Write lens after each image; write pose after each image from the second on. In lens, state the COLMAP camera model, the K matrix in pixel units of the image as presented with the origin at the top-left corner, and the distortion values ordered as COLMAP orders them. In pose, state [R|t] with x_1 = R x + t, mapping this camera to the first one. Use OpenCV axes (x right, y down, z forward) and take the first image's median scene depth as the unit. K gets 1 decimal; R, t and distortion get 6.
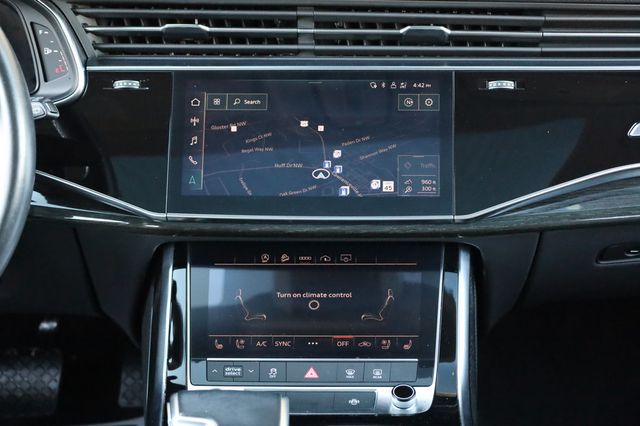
lens RADIAL K [[1201.3, 0, 320.0], [0, 1201.3, 213.0], [0, 0, 1]] dist [-0.043894, -0.259145]
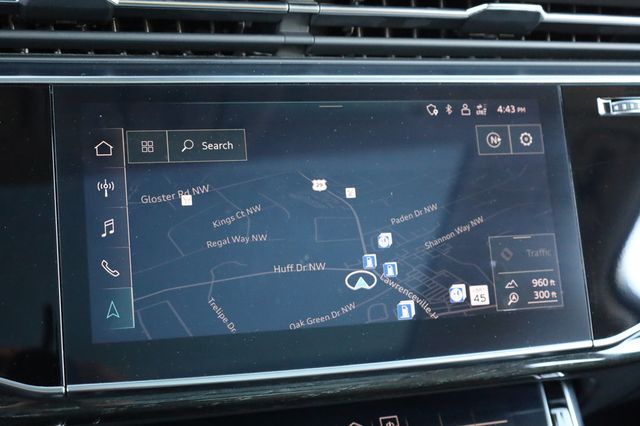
lens RADIAL K [[1055.0, 0, 320.0], [0, 1055.0, 213.0], [0, 0, 1]] dist [-0.002028, -0.038634]
pose [[0.932644, -0.047883, 0.357605, -0.179218], [0.041657, 0.998817, 0.025099, -0.073945], [-0.358384, -0.008511, 0.933535, 0.569641]]
